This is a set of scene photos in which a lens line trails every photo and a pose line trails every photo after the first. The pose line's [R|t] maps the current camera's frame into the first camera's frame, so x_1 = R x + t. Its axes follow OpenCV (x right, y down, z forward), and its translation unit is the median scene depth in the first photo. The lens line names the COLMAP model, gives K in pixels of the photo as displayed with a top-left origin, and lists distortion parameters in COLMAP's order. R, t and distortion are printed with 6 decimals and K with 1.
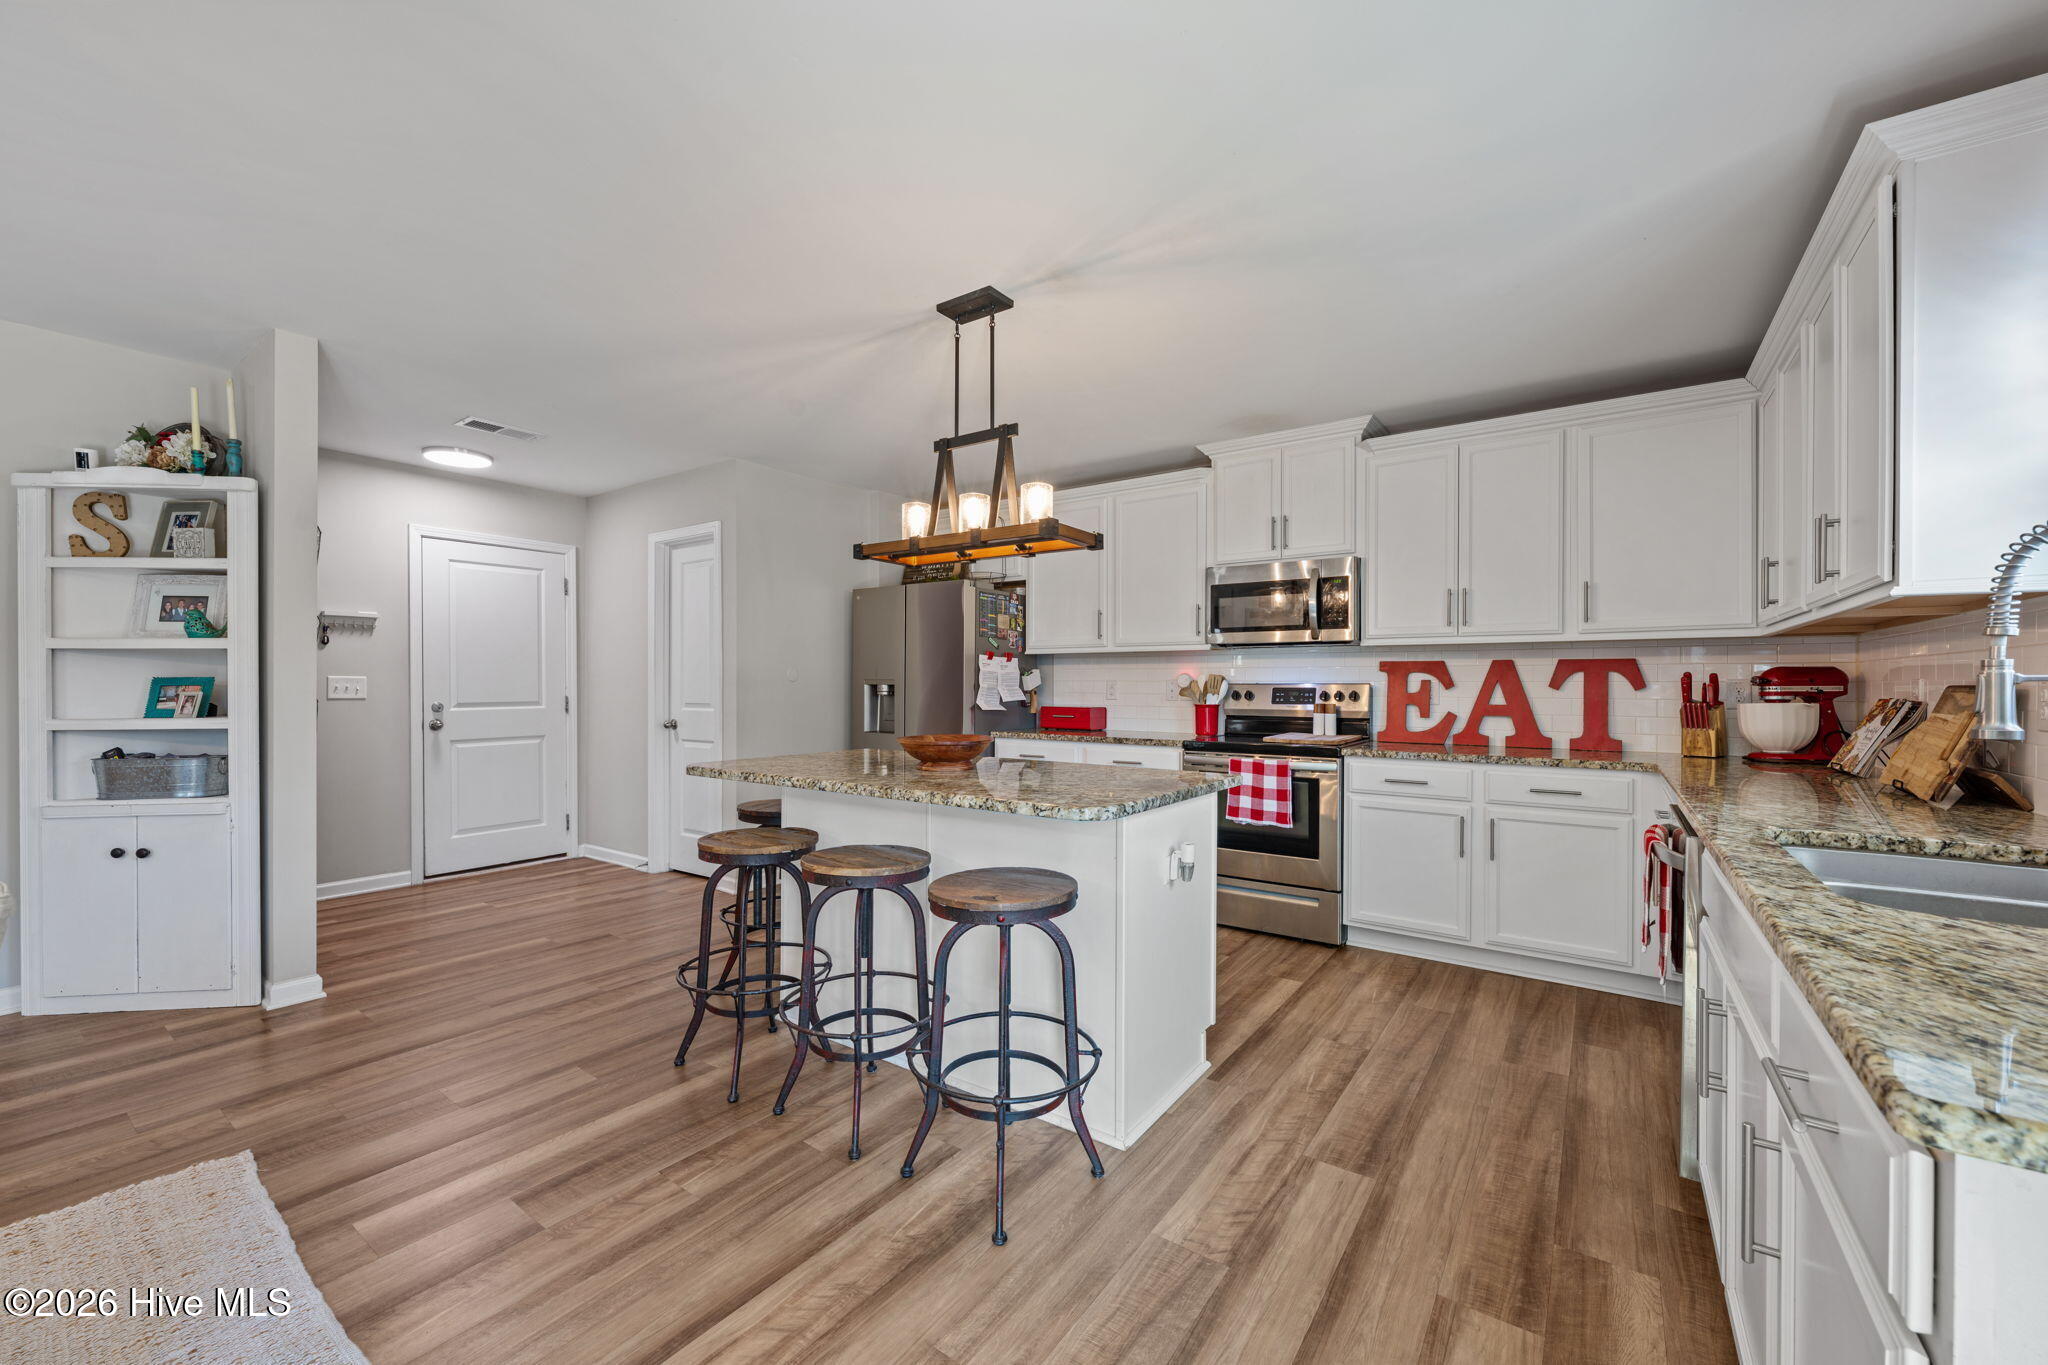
lens RADIAL K [[798.3, 0, 990.0], [0, 798.3, 686.9], [0, 0, 1]] dist [-0.000613, -0.000185]
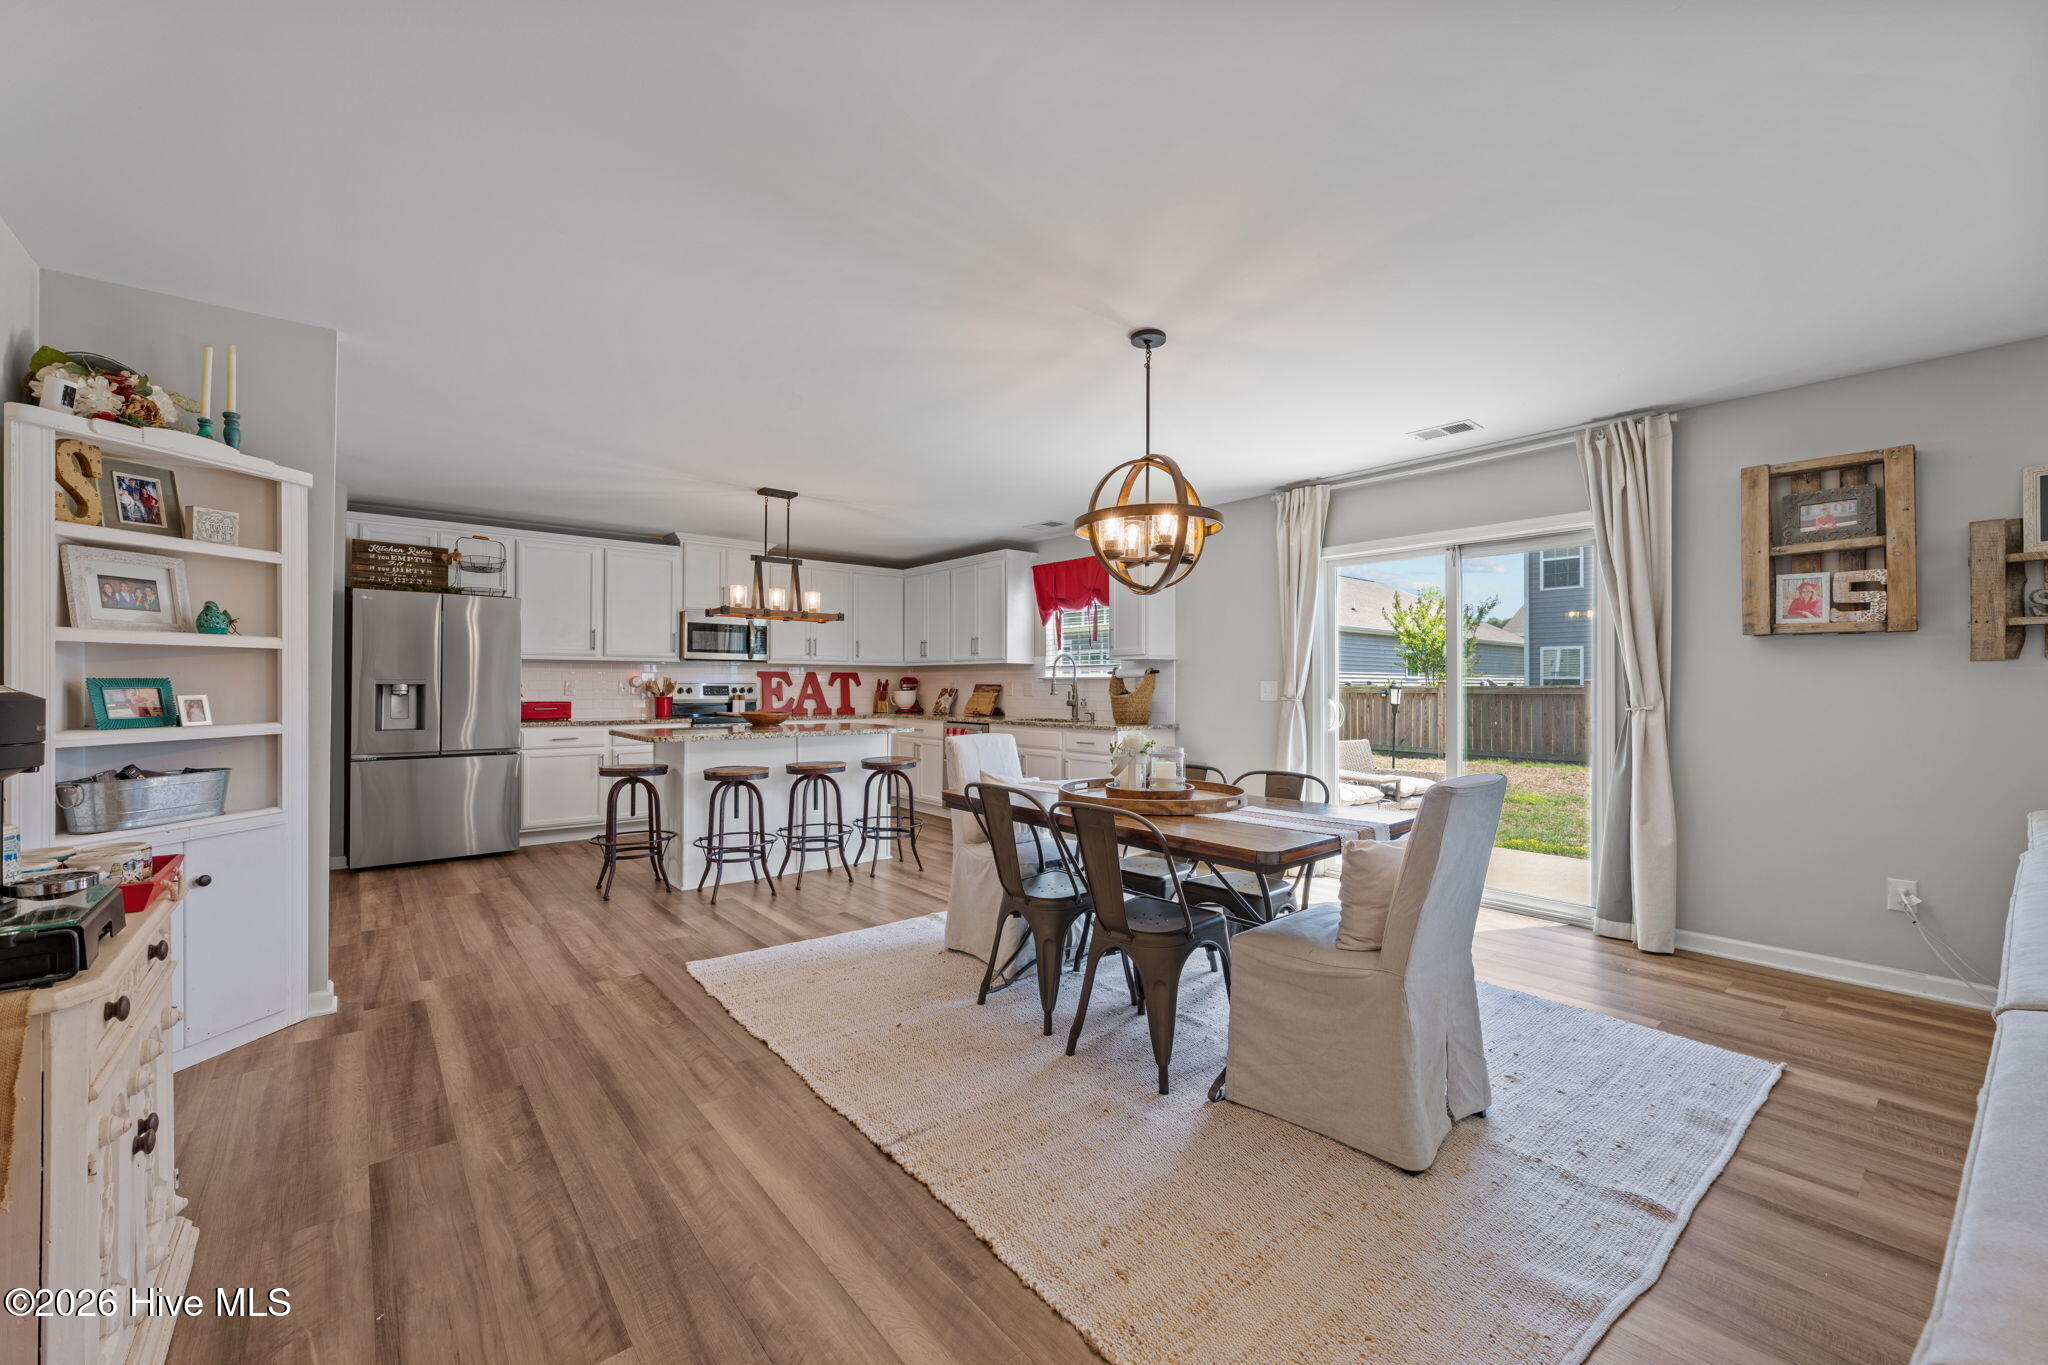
lens RADIAL K [[841.6, 0, 1014.4], [0, 841.6, 677.9], [0, 0, 1]] dist [-0.000774, -0.000152]
pose [[0.251229, 0.005056, 0.967915, -1.619949], [0.000267, 0.999986, -0.005293, -0.008127], [-0.967928, 0.001589, 0.251224, -0.080835]]
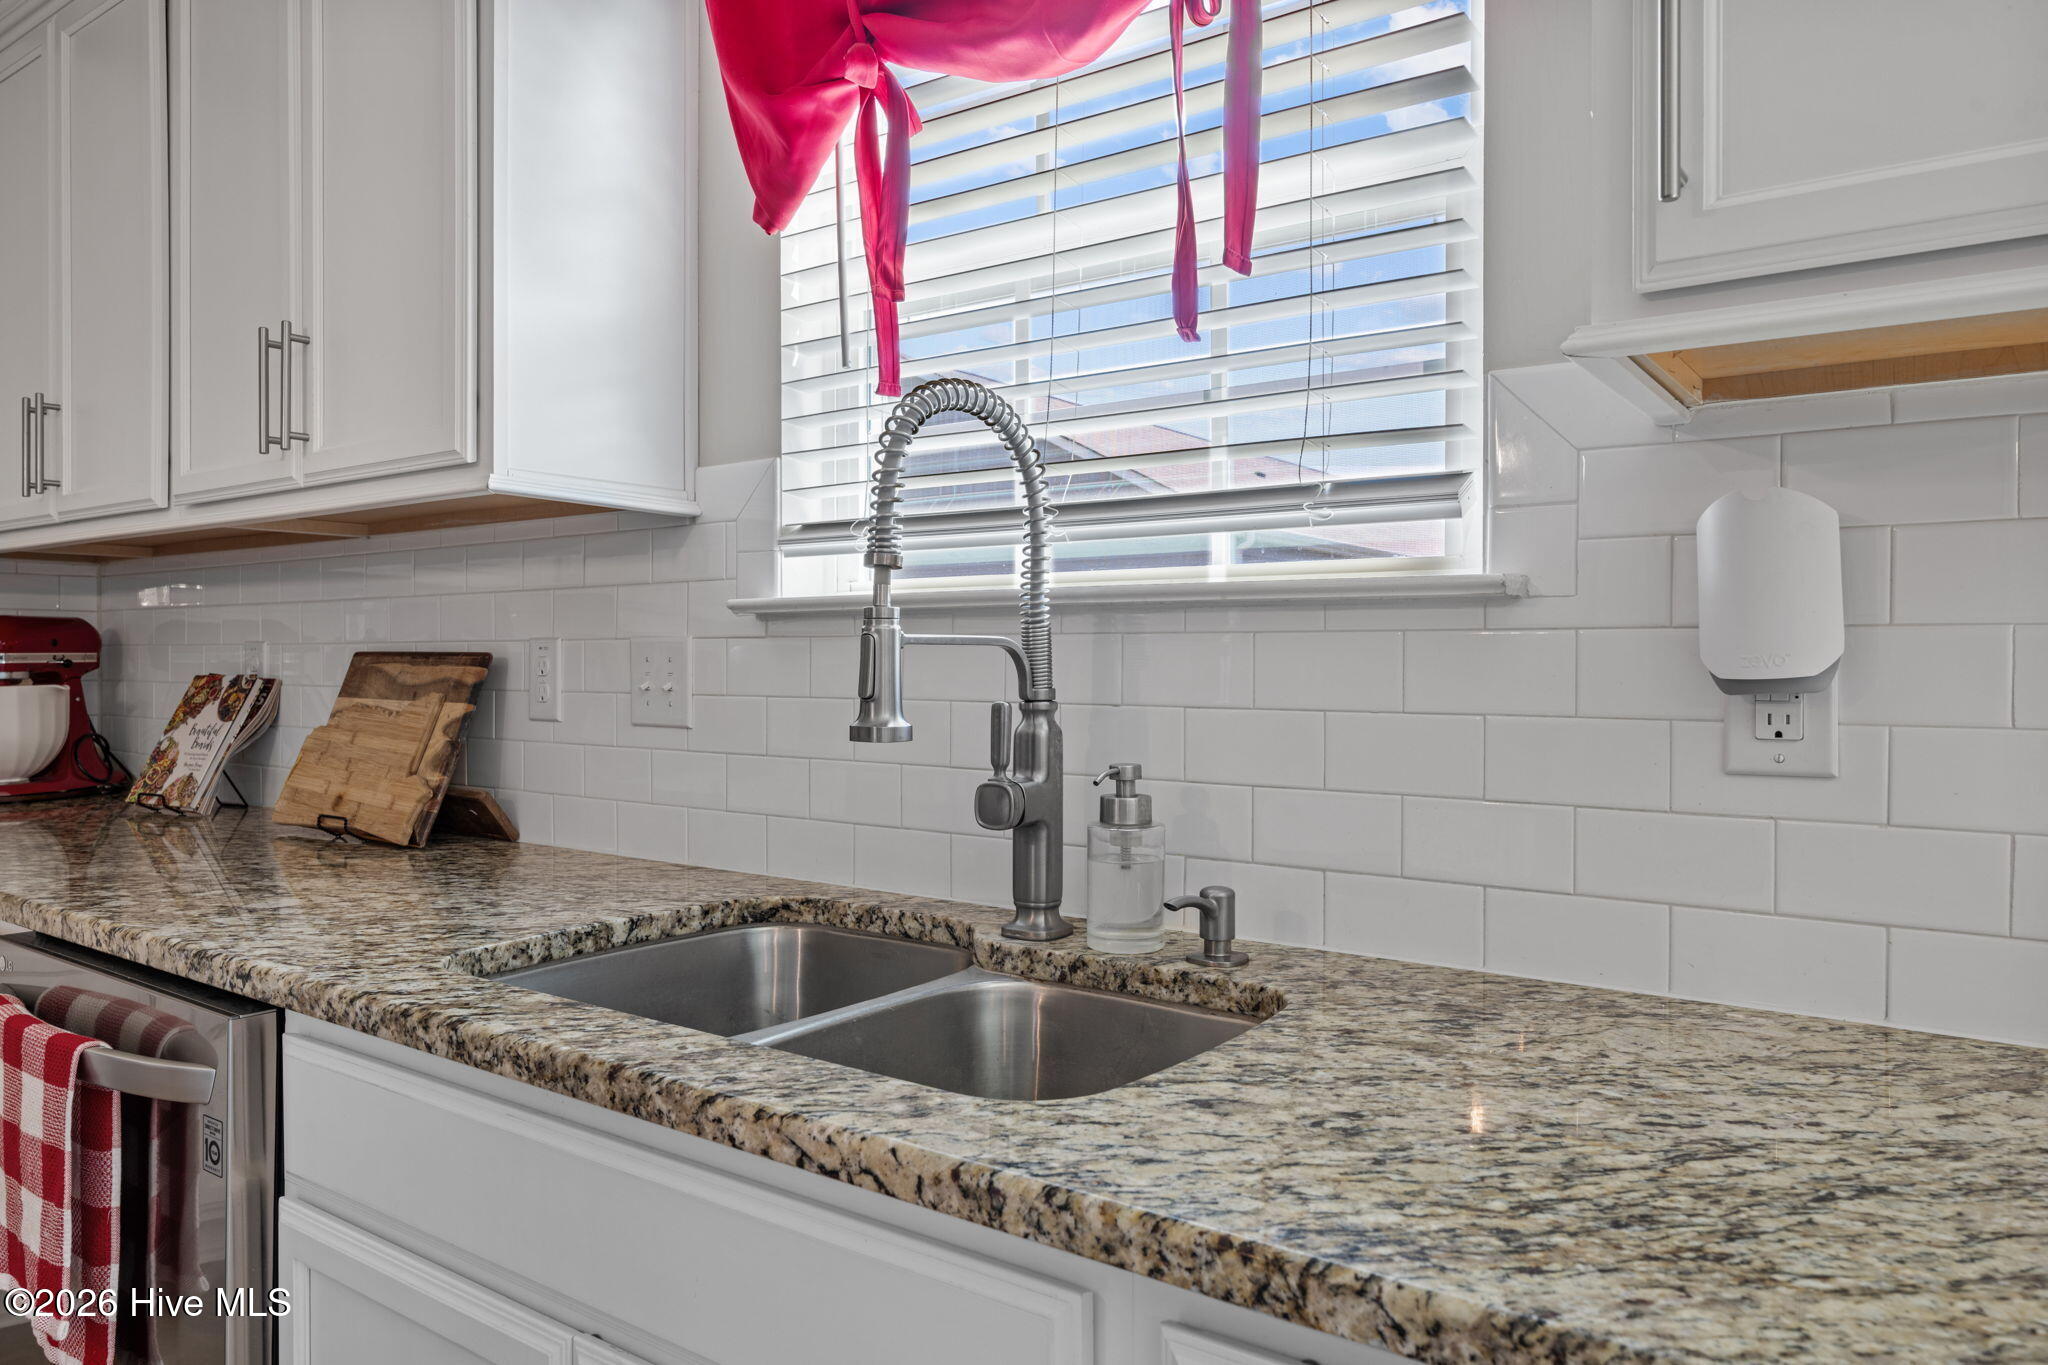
lens RADIAL K [[1341.9, 0, 1103.9], [0, 1341.9, 675.0], [0, 0, 1]] dist [-0.004271, -0.001671]
pose [[-0.046965, -0.011097, 0.998835, 0.090181], [-0.003480, 0.999934, 0.010946, 0.001619], [-0.998890, -0.002962, -0.047000, 0.310749]]
